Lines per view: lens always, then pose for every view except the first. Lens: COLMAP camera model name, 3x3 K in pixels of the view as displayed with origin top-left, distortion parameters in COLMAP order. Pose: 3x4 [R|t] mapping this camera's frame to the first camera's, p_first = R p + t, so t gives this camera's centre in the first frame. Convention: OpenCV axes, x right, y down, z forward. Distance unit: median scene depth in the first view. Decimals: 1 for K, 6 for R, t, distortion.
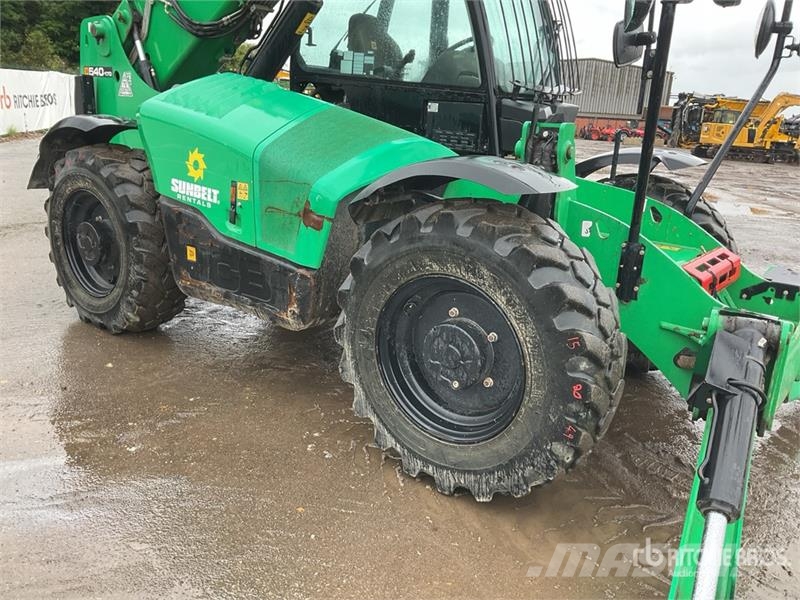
lens RADIAL K [[671.3, 0, 393.4], [0, 671.3, 301.7], [0, 0, 1]] dist [0.088850, -0.194008]
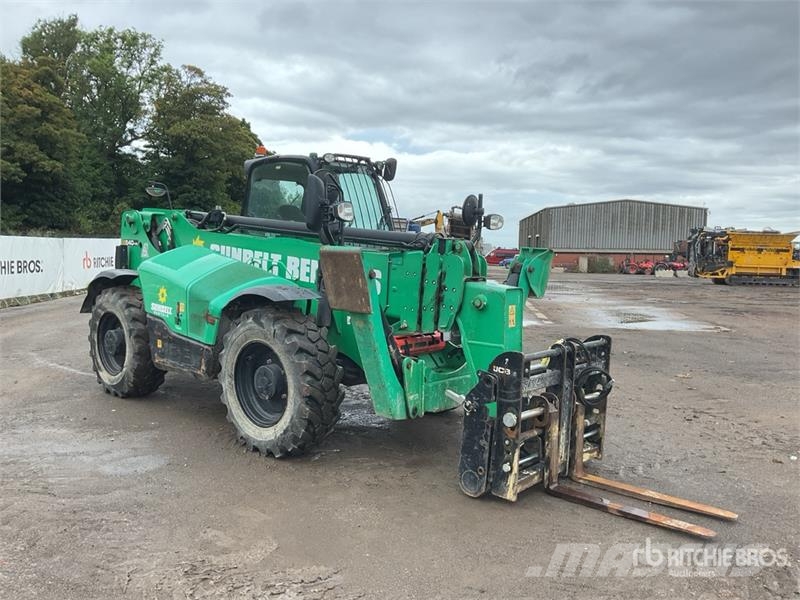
lens RADIAL K [[671.3, 0, 404.8], [0, 671.3, 305.6], [0, 0, 1]] dist [0.088850, -0.194008]
pose [[0.996551, -0.026191, -0.078737, 0.494911], [0.010474, 0.980994, -0.193756, 0.185595], [0.082316, 0.192263, 0.977885, -0.725301]]
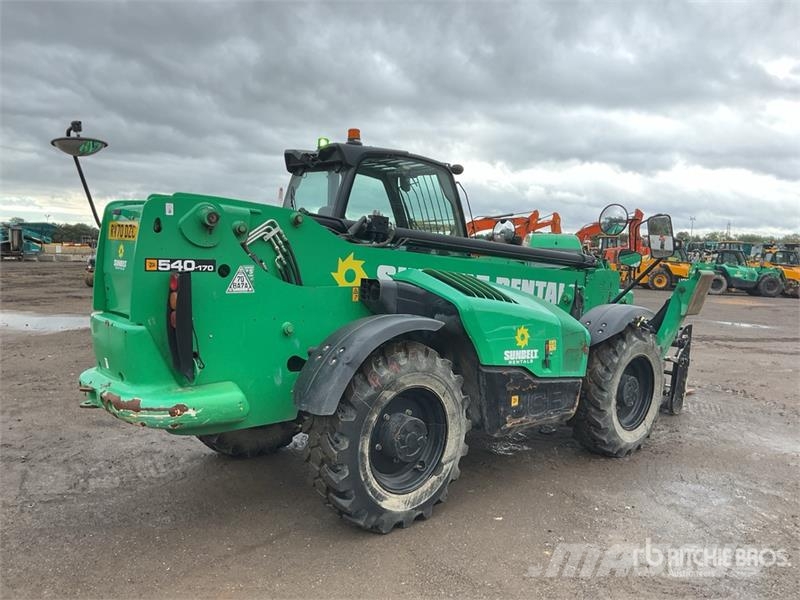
lens RADIAL K [[671.3, 0, 398.3], [0, 671.3, 297.1], [0, 0, 1]] dist [0.088850, -0.194008]
pose [[0.167085, -0.122887, 0.978254, -1.660418], [0.246403, 0.965922, 0.079252, -0.444030], [-0.954656, 0.227803, 0.191670, 0.915884]]
